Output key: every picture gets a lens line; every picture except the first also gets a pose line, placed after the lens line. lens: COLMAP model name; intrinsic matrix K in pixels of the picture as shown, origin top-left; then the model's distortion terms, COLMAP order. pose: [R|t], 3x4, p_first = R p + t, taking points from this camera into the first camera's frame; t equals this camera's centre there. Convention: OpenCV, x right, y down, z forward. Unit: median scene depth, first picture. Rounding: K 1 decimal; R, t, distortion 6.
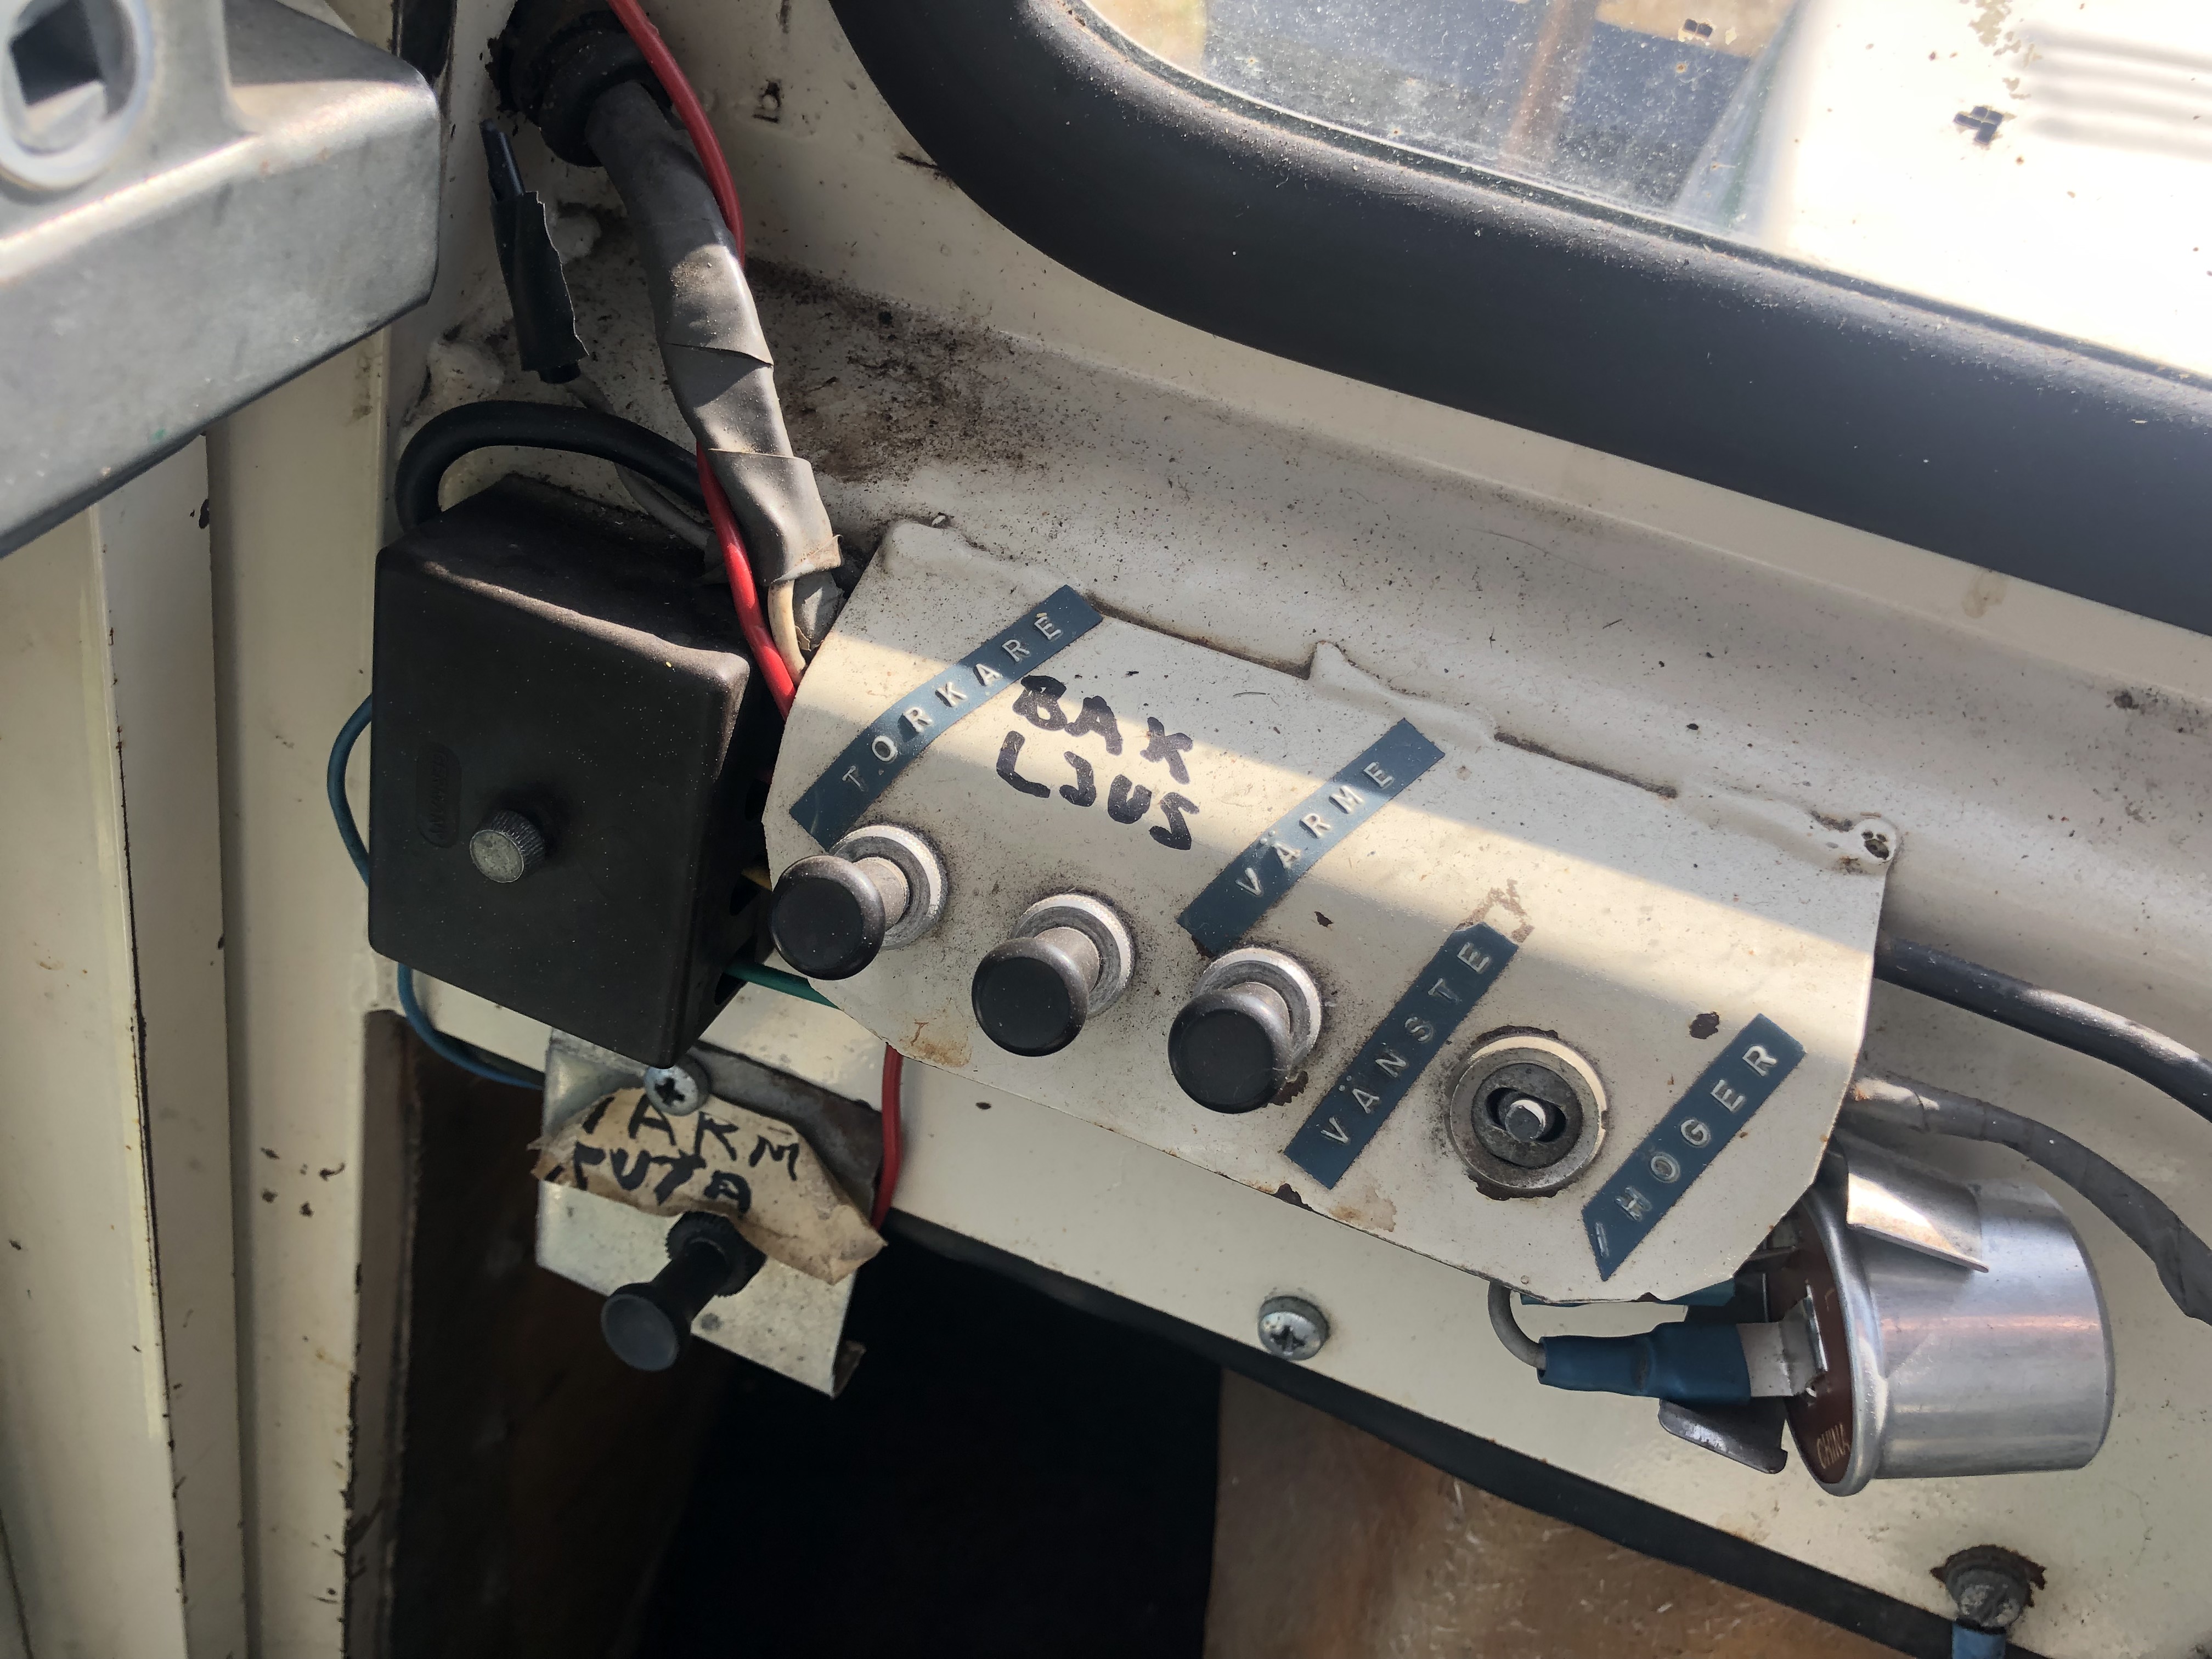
lens RADIAL K [[1798.5, 0, 1037.1], [0, 1798.5, 835.1], [0, 0, 1]] dist [0.023174, 0.000915]
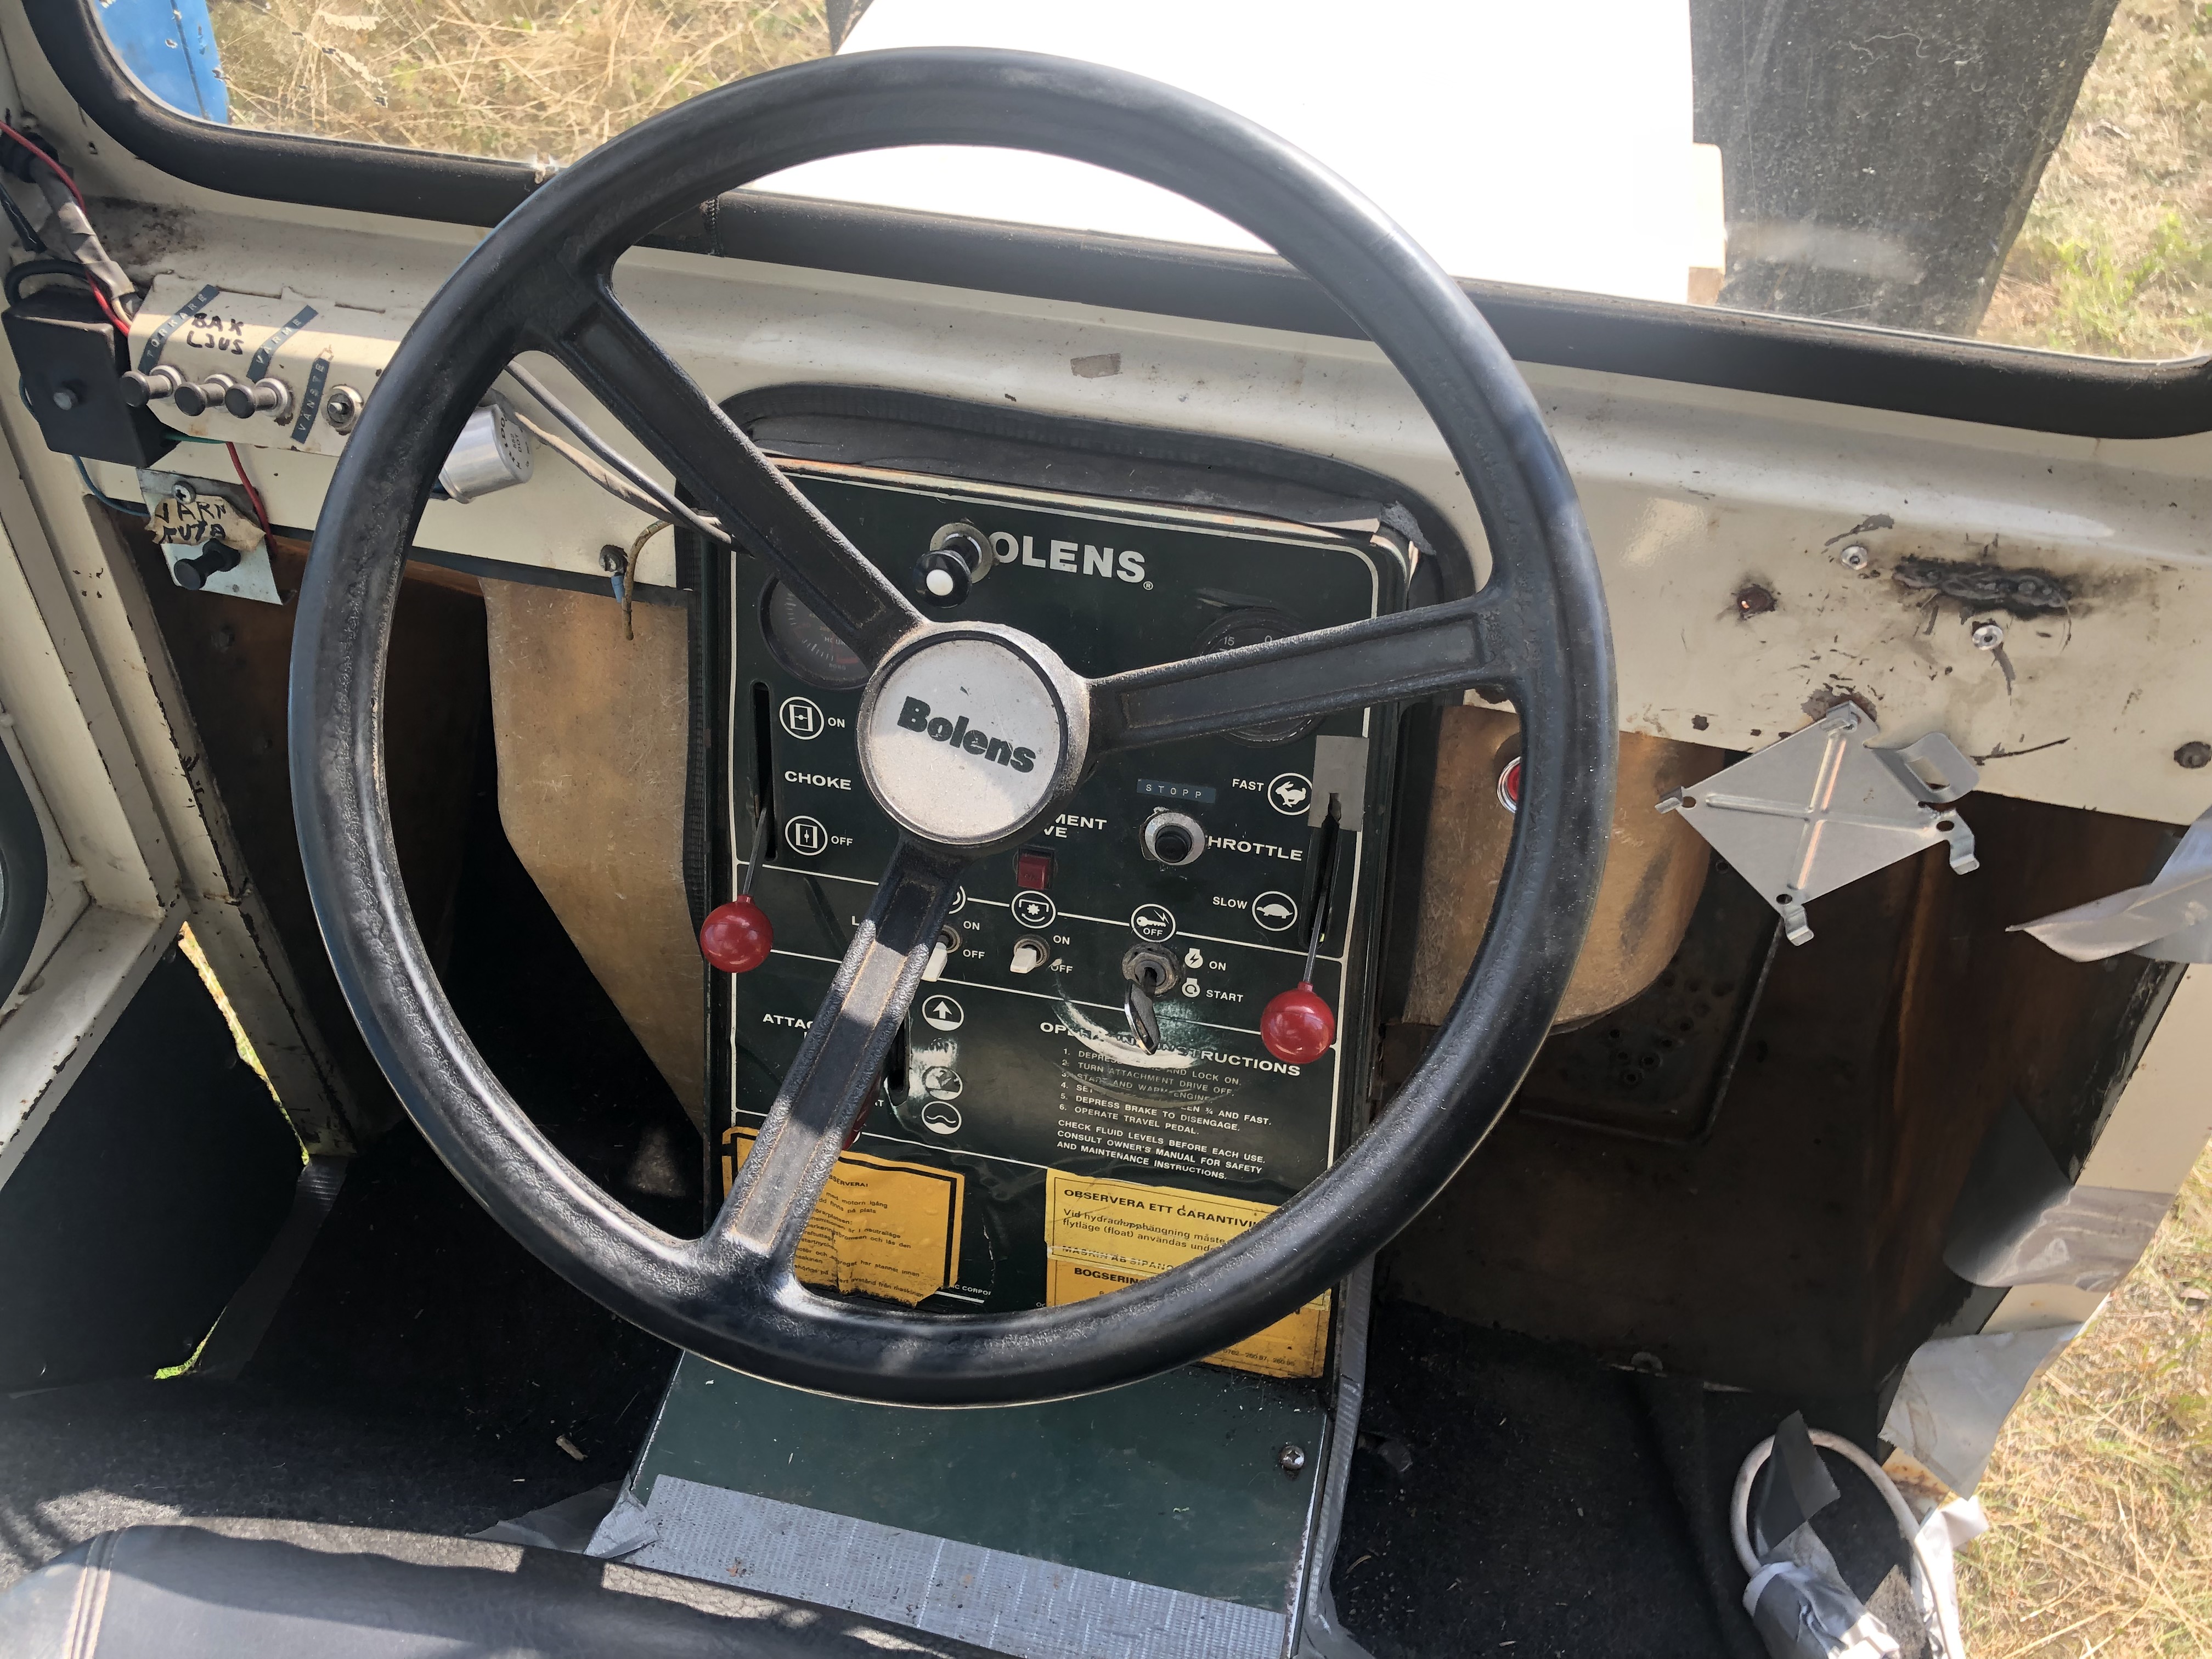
lens RADIAL K [[1824.5, 0, 1125.9], [0, 1824.5, 829.9], [0, 0, 1]] dist [0.046941, -0.046180]
pose [[0.981913, -0.184297, -0.043386, 1.645946], [0.188182, 0.975217, 0.116357, 0.764639], [0.020866, -0.122417, 0.992259, -2.453875]]
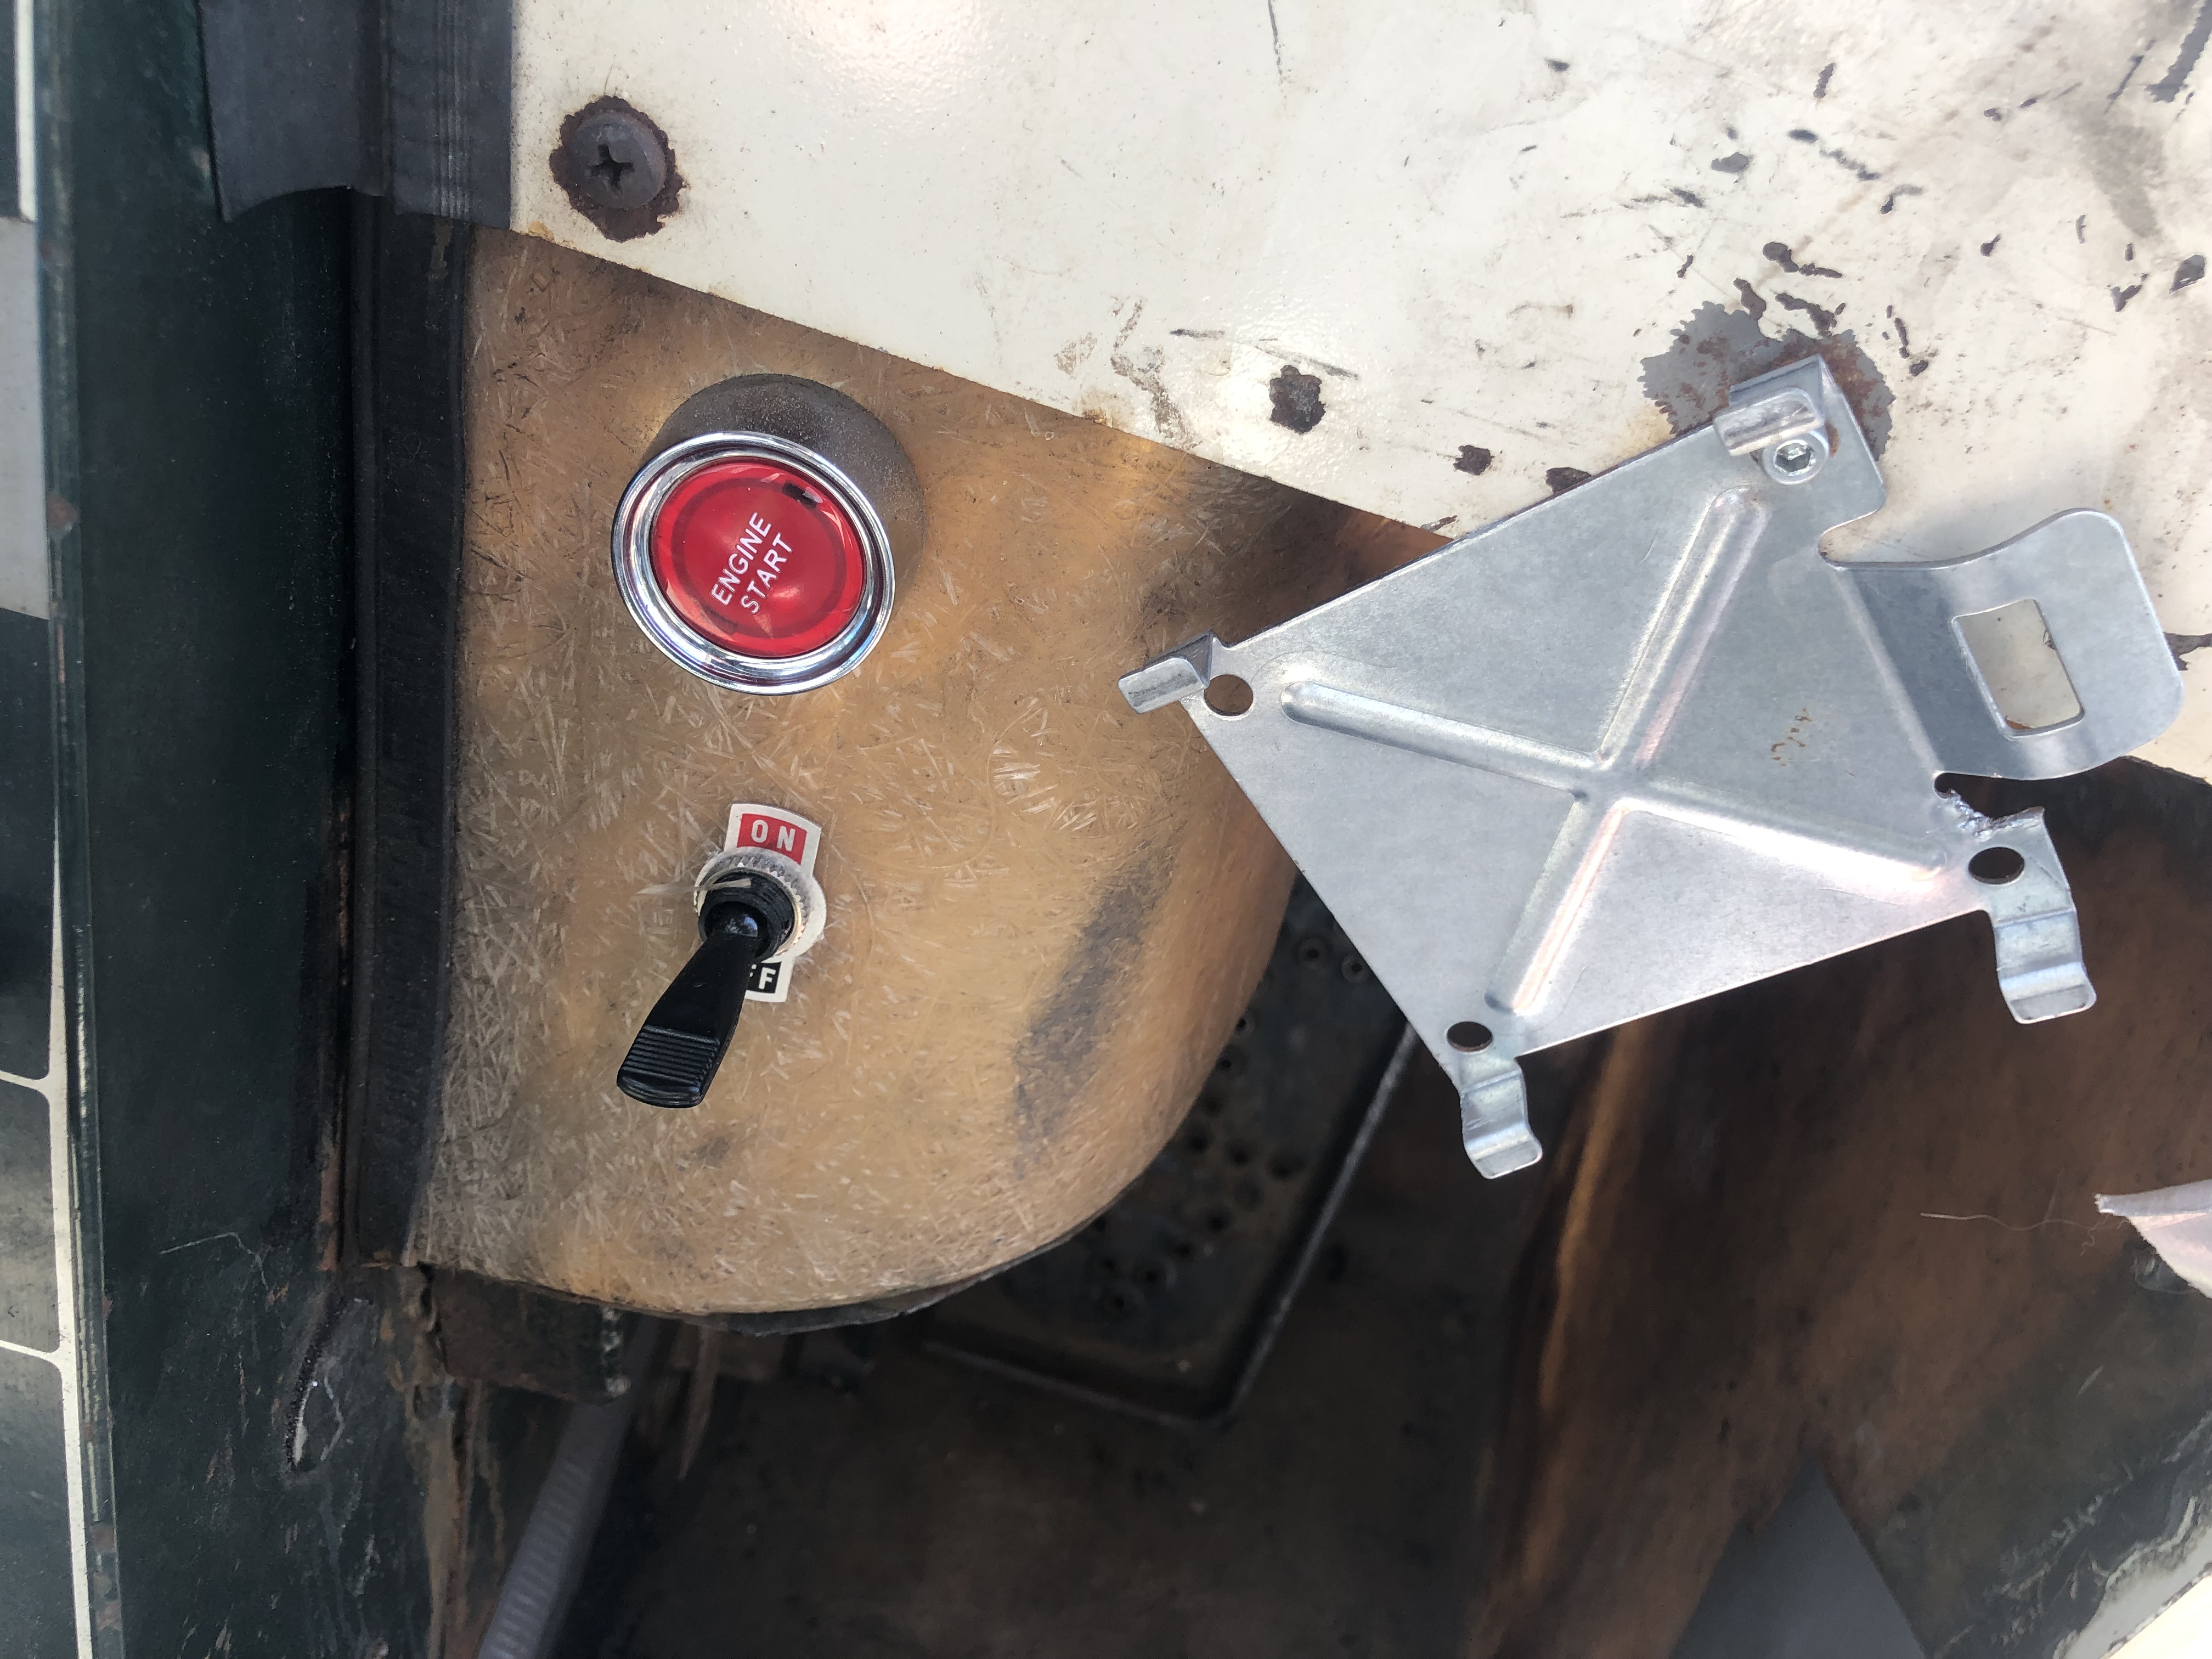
lens RADIAL K [[1825.7, 0, 1106.0], [0, 1825.7, 829.5], [0, 0, 1]] dist [0.048822, -0.053988]
pose [[0.986551, -0.054148, 0.154223, 2.300033], [0.038113, 0.993732, 0.105094, 1.273801], [-0.158946, -0.097803, 0.982431, -0.064531]]
